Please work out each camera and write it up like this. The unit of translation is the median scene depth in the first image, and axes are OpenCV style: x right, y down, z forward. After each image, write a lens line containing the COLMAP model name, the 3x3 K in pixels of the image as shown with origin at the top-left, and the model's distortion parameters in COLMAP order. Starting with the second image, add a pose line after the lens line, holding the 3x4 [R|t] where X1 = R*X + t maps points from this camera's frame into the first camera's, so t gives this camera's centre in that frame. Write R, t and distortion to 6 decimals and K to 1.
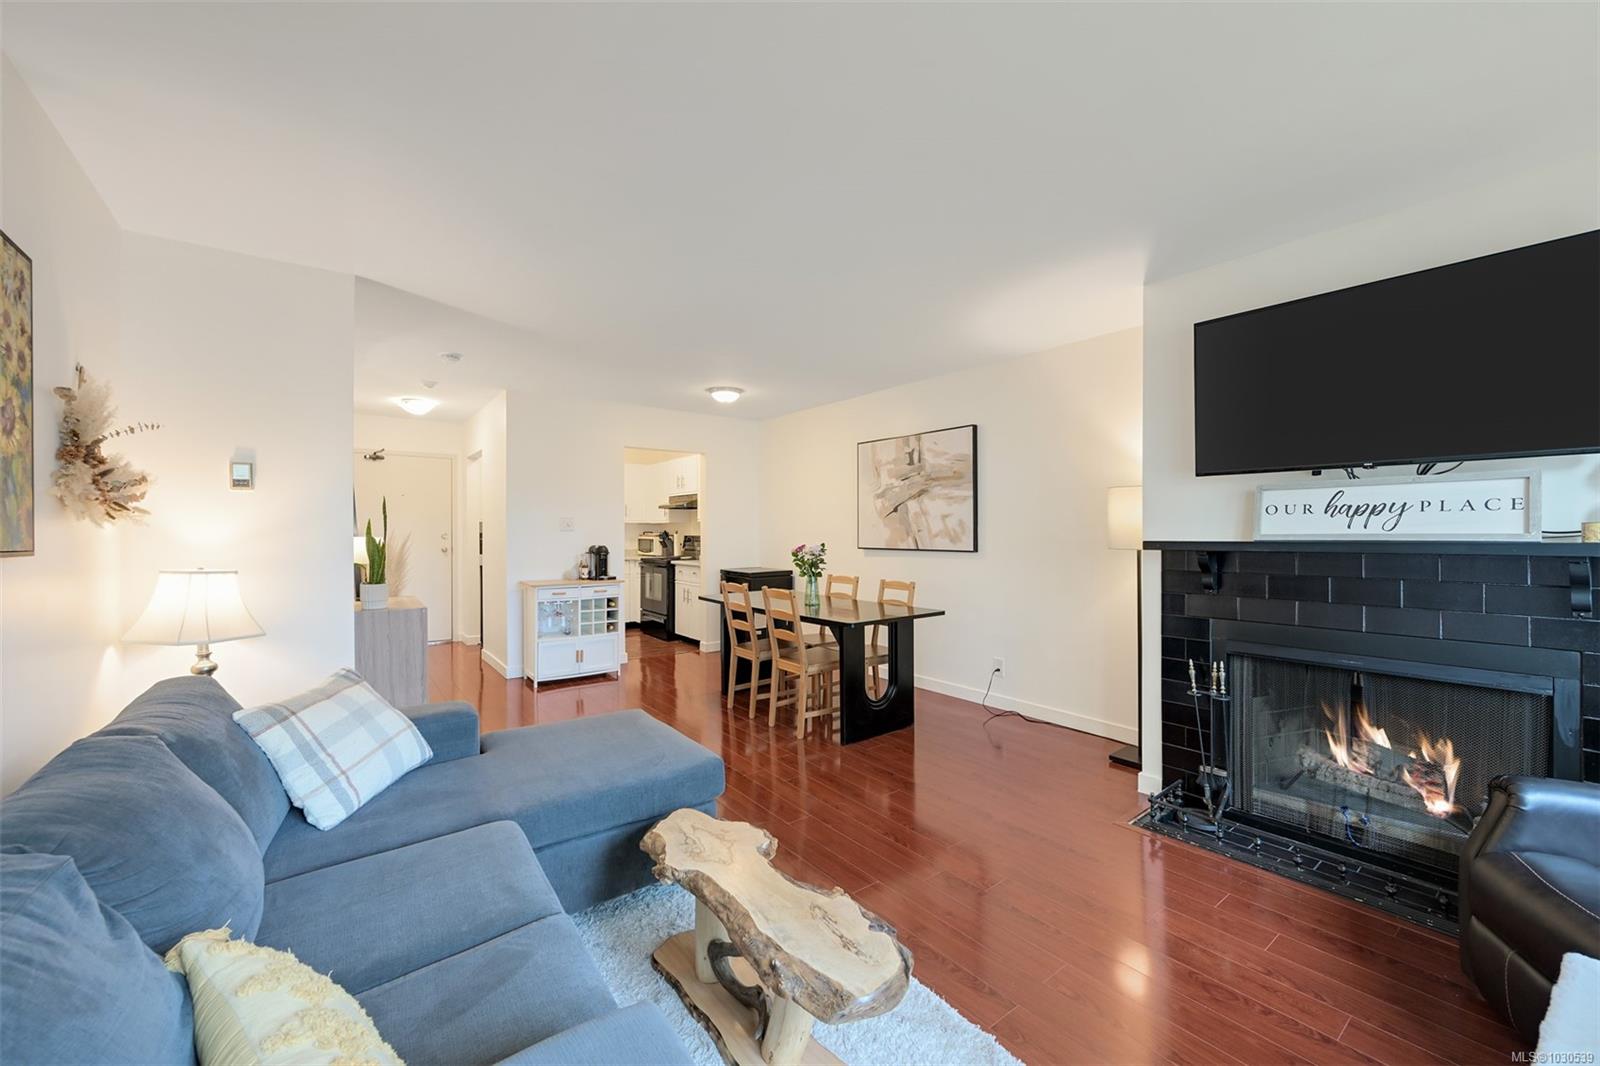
lens RADIAL K [[647.1, 0, 822.1], [0, 647.1, 530.7], [0, 0, 1]] dist [0.005385, 0.000192]
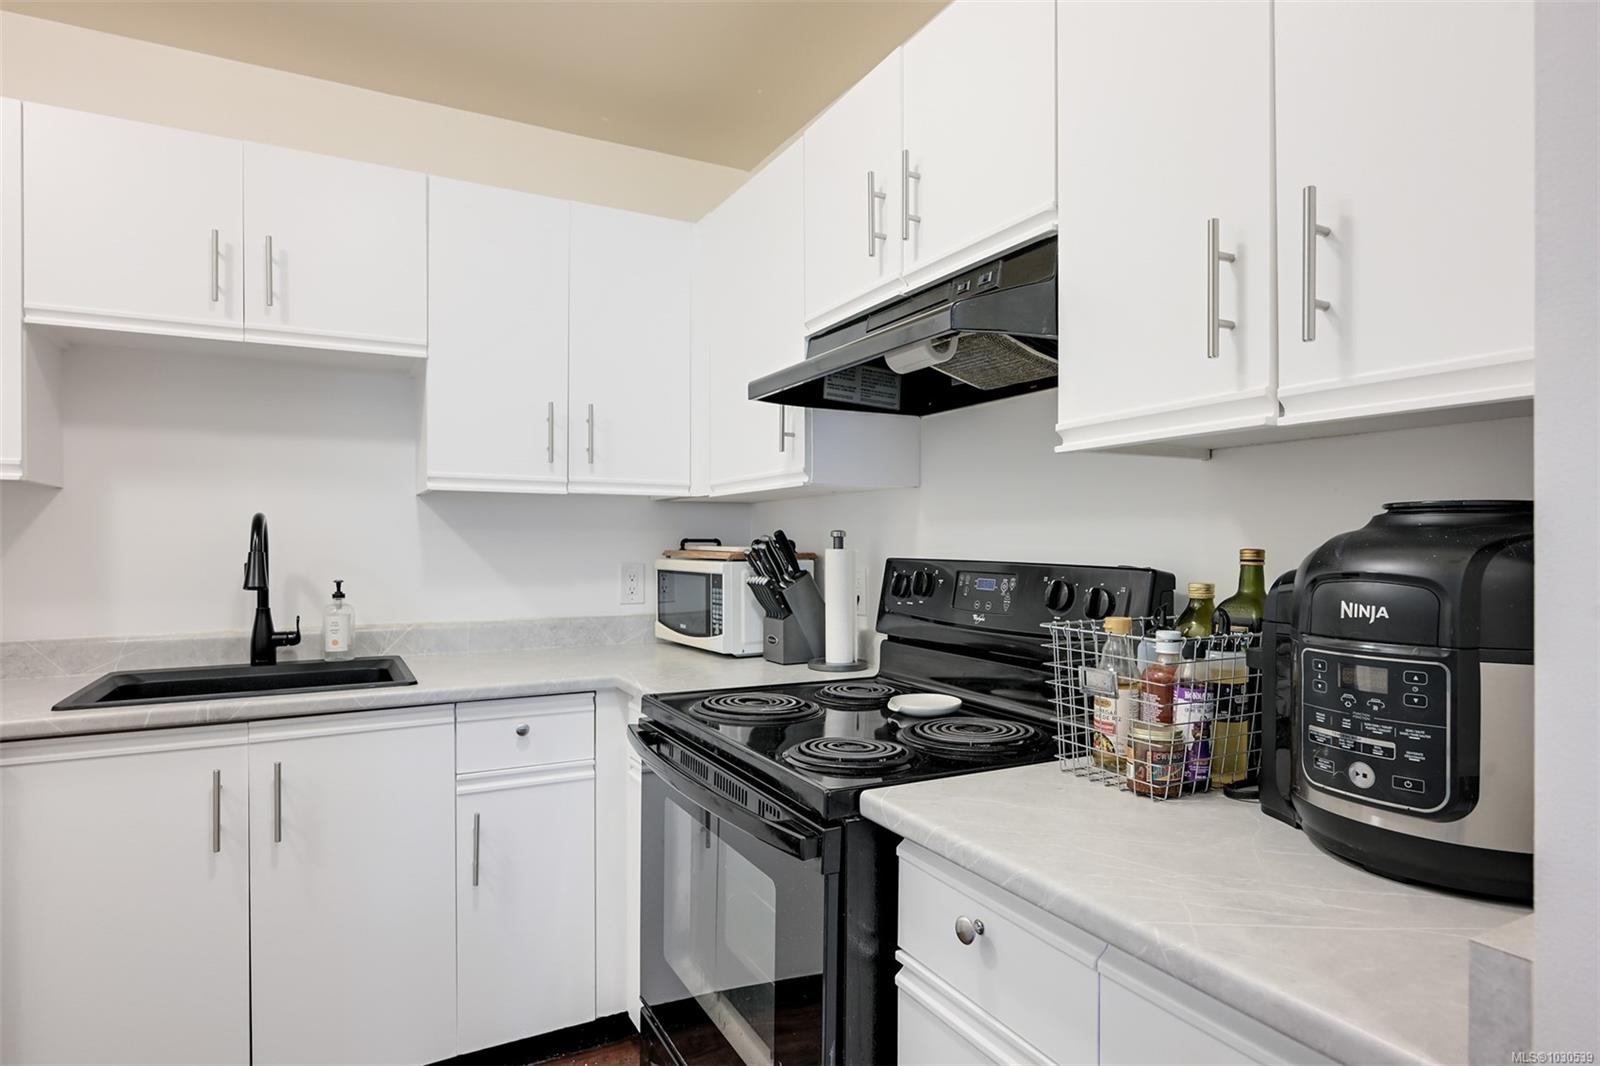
lens RADIAL K [[859.7, 0, 800.2], [0, 859.7, 539.0], [0, 0, 1]] dist [0.005053, 0.000353]
pose [[0.983687, 0.001462, -0.179881, -0.281734], [-0.001553, 0.999999, -0.000363, 0.003471], [0.179880, 0.000637, 0.983688, 1.105907]]
